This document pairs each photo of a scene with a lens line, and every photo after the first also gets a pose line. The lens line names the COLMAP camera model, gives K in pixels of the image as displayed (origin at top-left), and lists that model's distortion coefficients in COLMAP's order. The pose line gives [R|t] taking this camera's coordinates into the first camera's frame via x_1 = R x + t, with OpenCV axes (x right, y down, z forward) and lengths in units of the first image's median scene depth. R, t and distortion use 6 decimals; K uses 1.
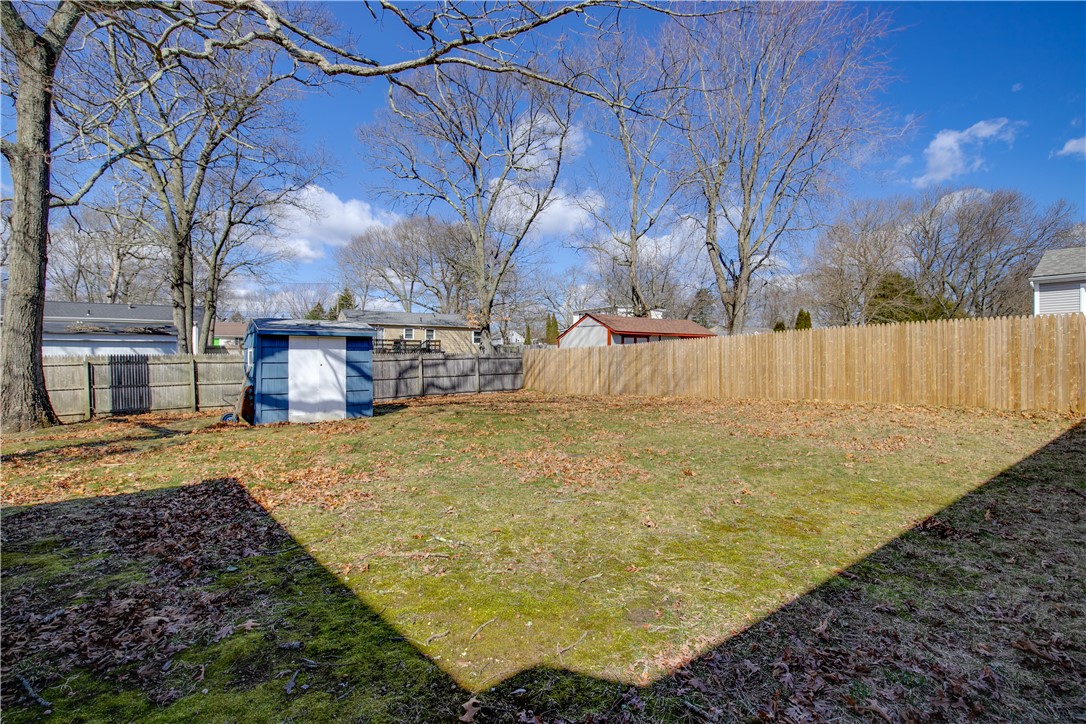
lens RADIAL K [[483.6, 0, 543.0], [0, 483.6, 362.0], [0, 0, 1]] dist [0.000178, 0.000231]
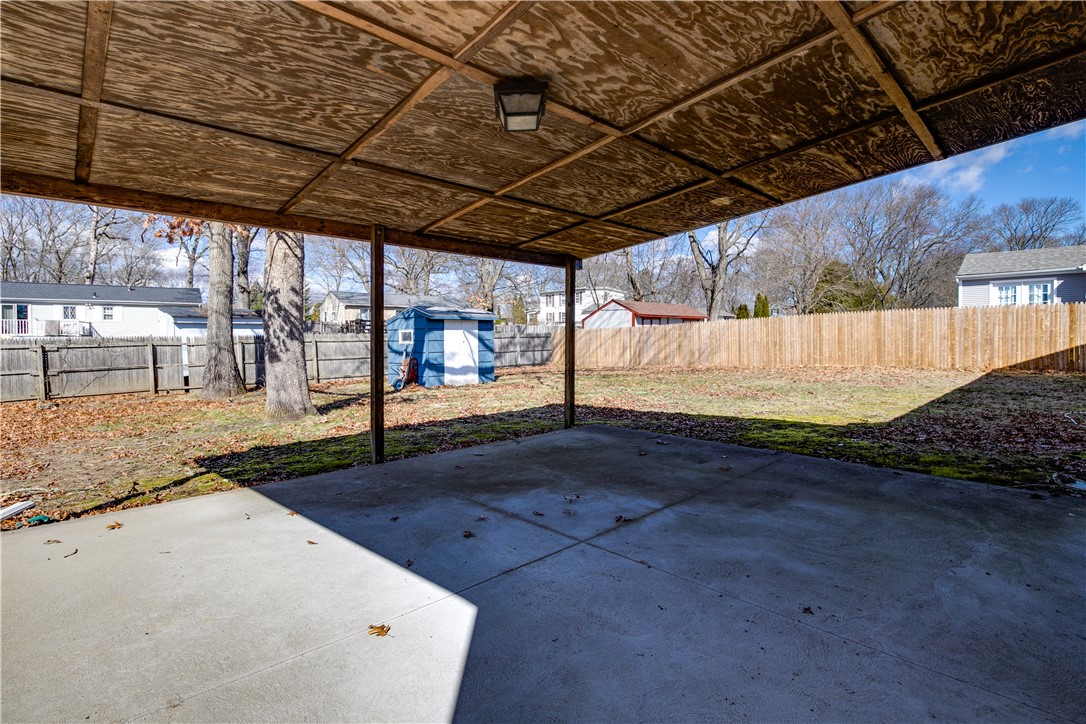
lens RADIAL K [[469.4, 0, 543.1], [0, 469.4, 349.3], [0, 0, 1]] dist [-0.002122, -0.000268]
pose [[0.996733, -0.006107, 0.080533, -0.299558], [0.004780, 0.999850, 0.016660, 0.005665], [-0.080623, -0.016220, 0.996613, -0.259173]]
